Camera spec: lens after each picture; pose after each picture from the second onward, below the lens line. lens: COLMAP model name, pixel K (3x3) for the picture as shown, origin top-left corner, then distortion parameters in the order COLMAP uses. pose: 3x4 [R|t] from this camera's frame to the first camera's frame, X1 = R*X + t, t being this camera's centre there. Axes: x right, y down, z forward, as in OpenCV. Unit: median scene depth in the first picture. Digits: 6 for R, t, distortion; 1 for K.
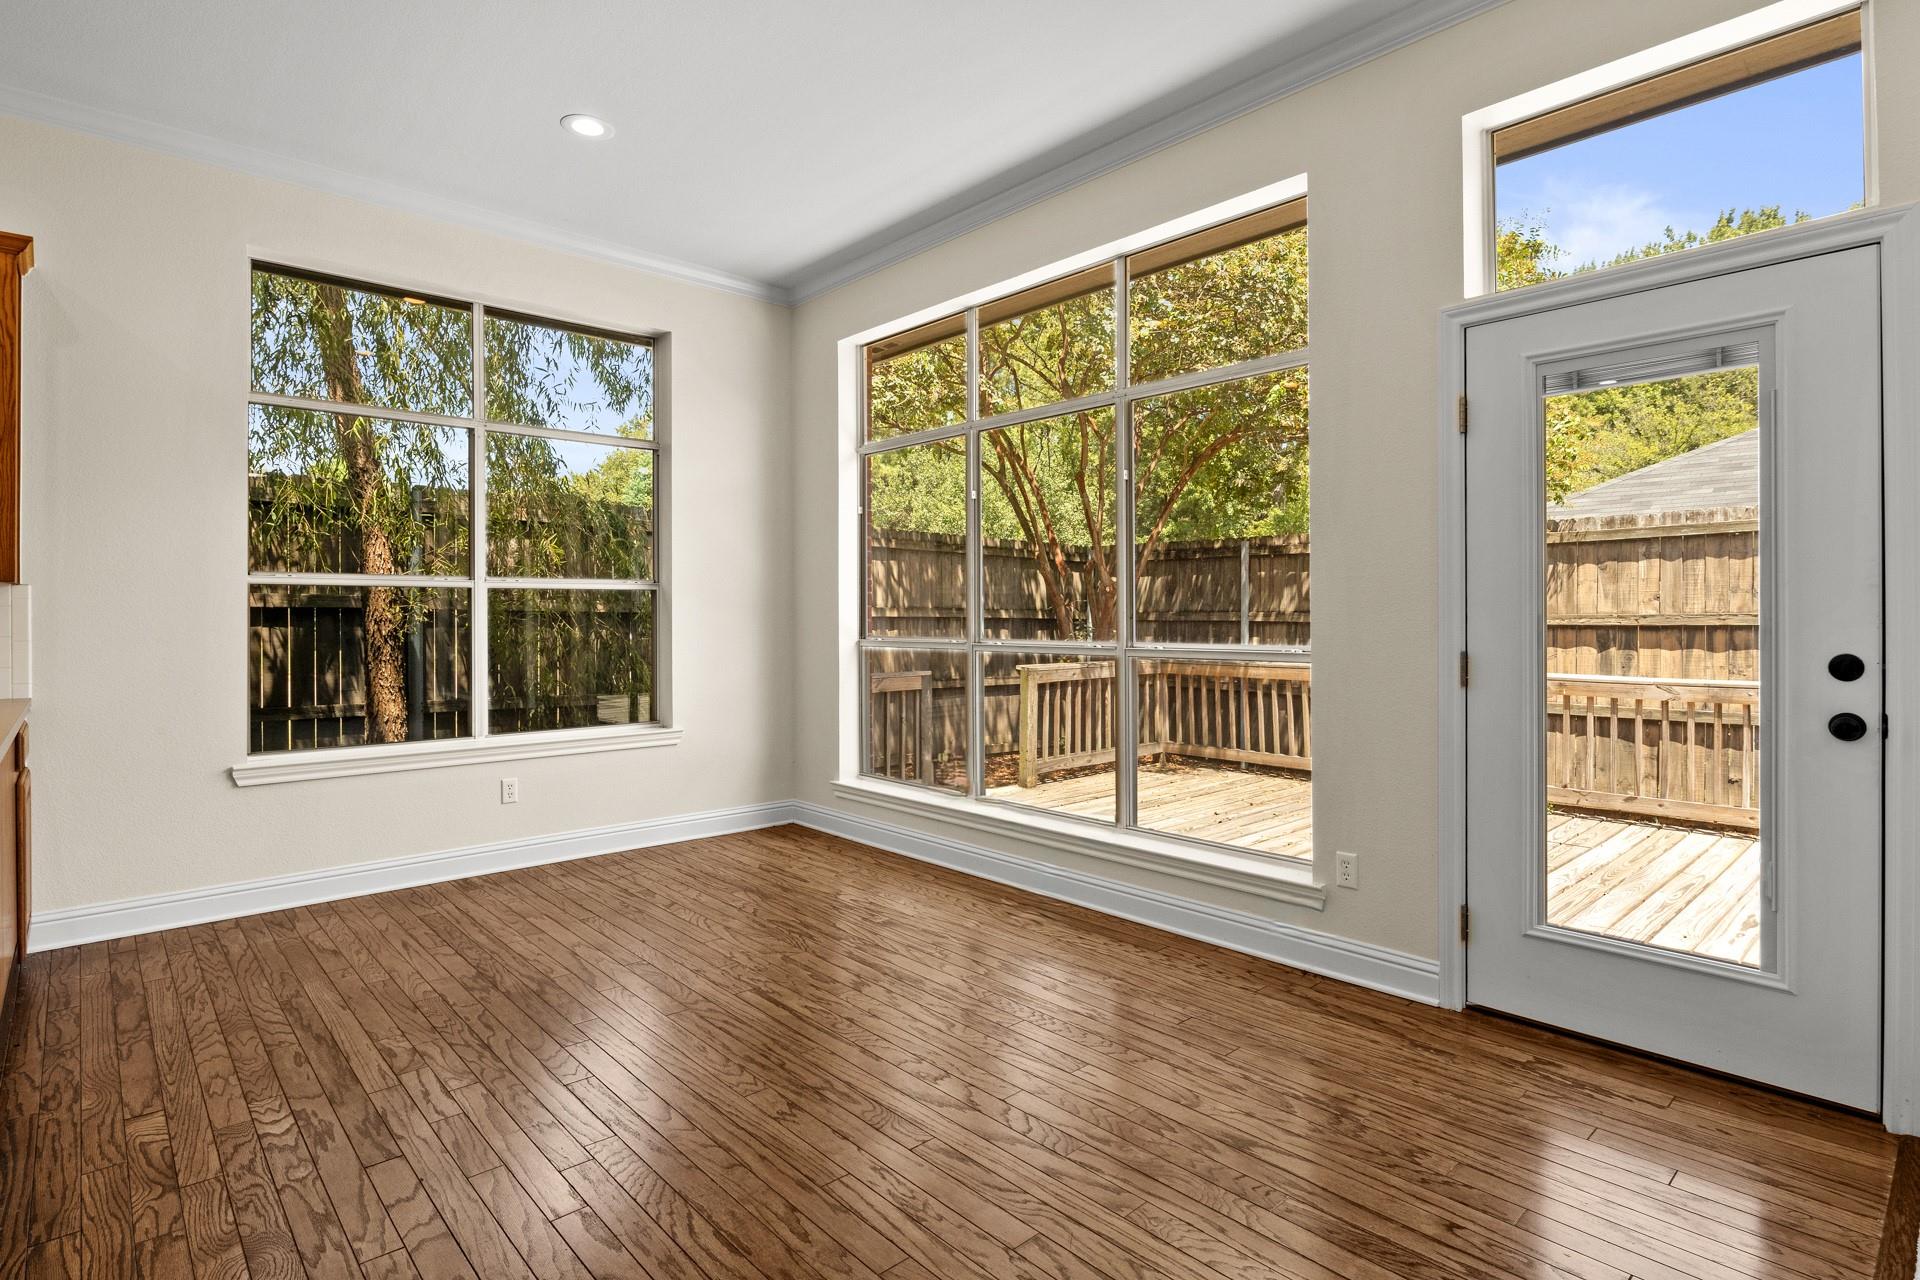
lens RADIAL K [[977.0, 0, 961.2], [0, 977.0, 629.0], [0, 0, 1]] dist [-0.010950, -0.001552]
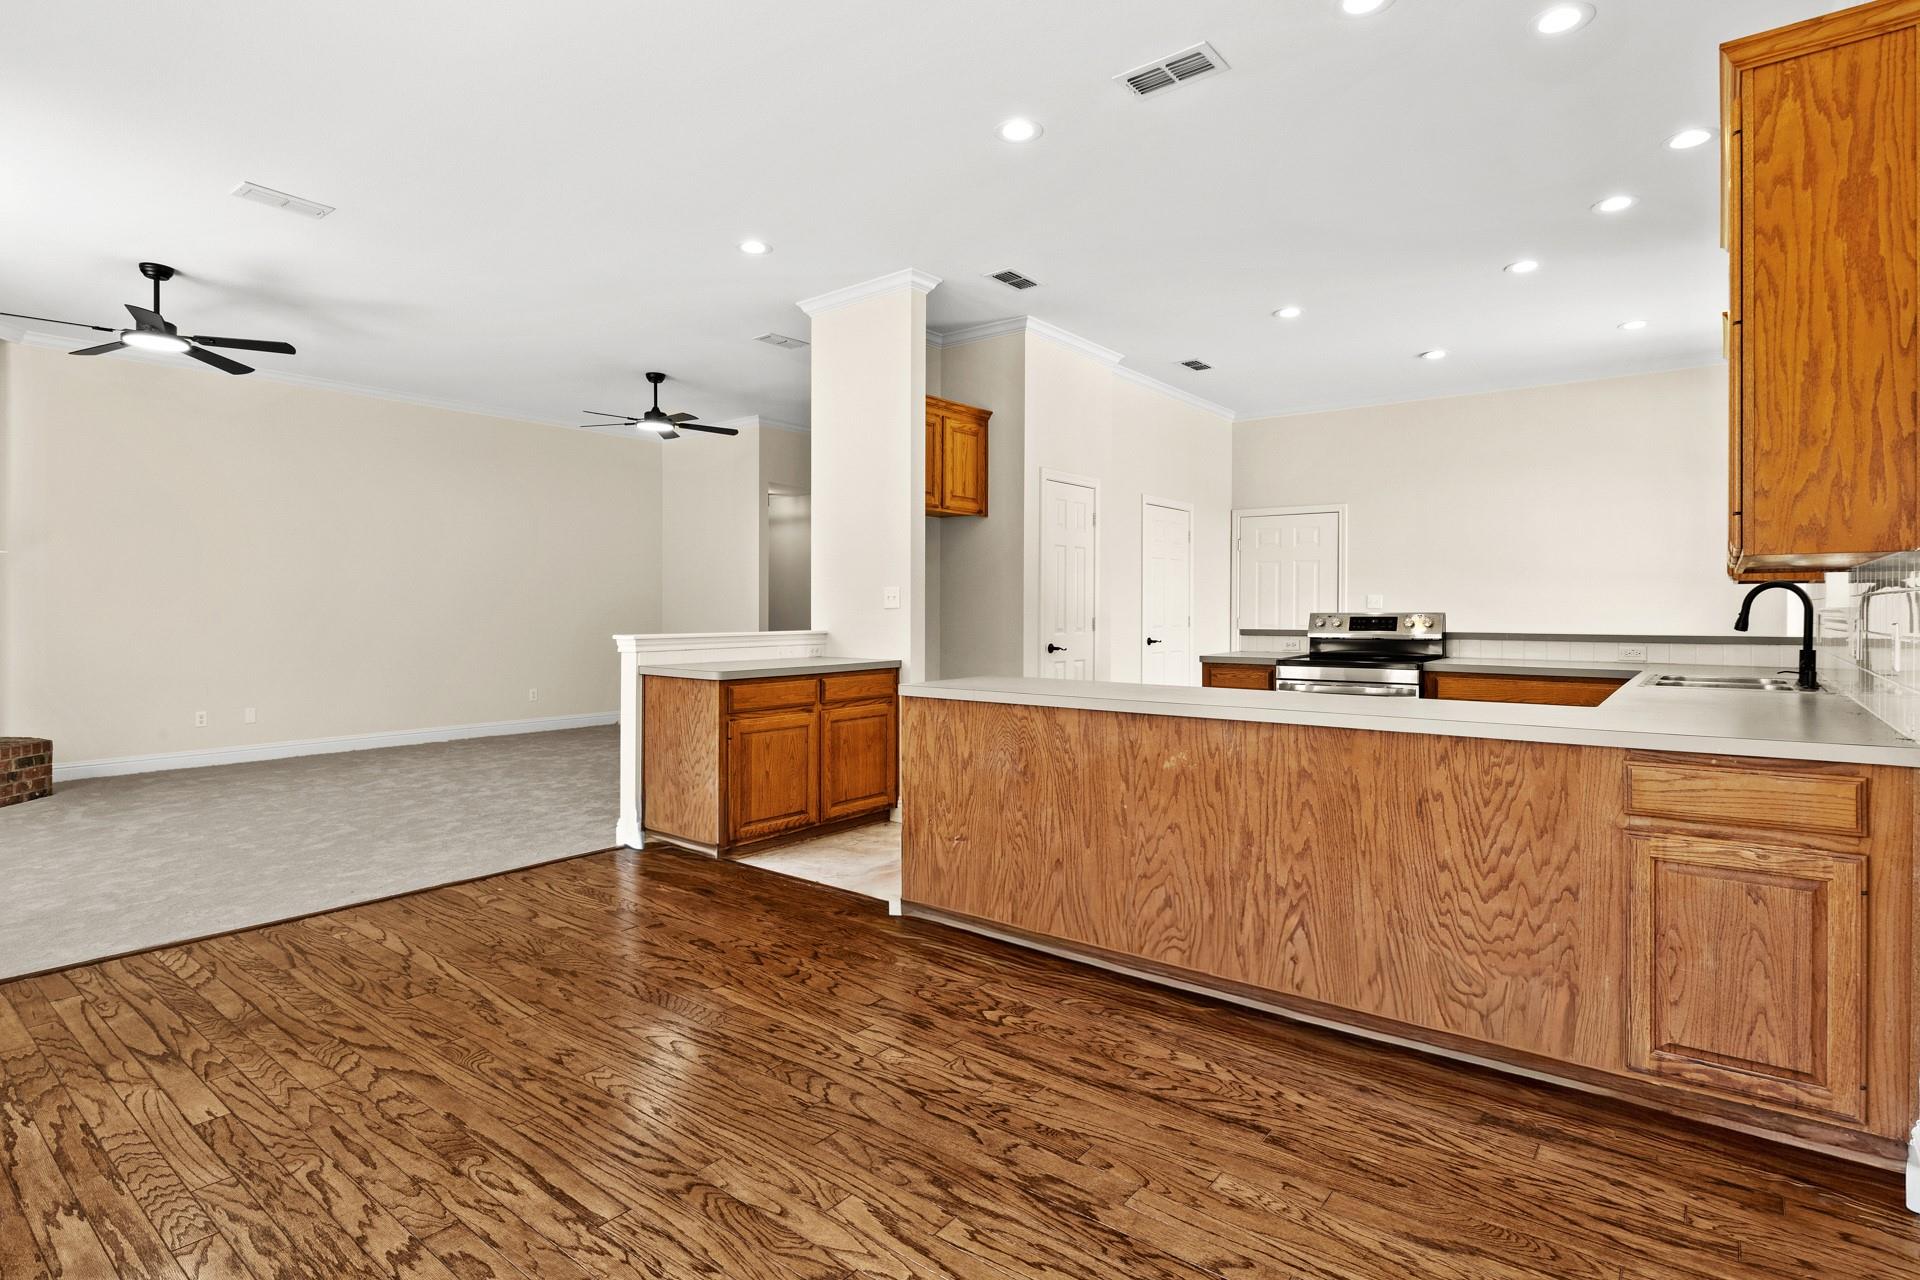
lens RADIAL K [[977.0, 0, 972.2], [0, 977.0, 619.9], [0, 0, 1]] dist [-0.010950, -0.001552]
pose [[-0.986380, 0.003471, -0.164447, -0.402931], [-0.001050, 0.999624, 0.027398, -0.027730], [0.164480, 0.027198, -0.986005, 1.901170]]
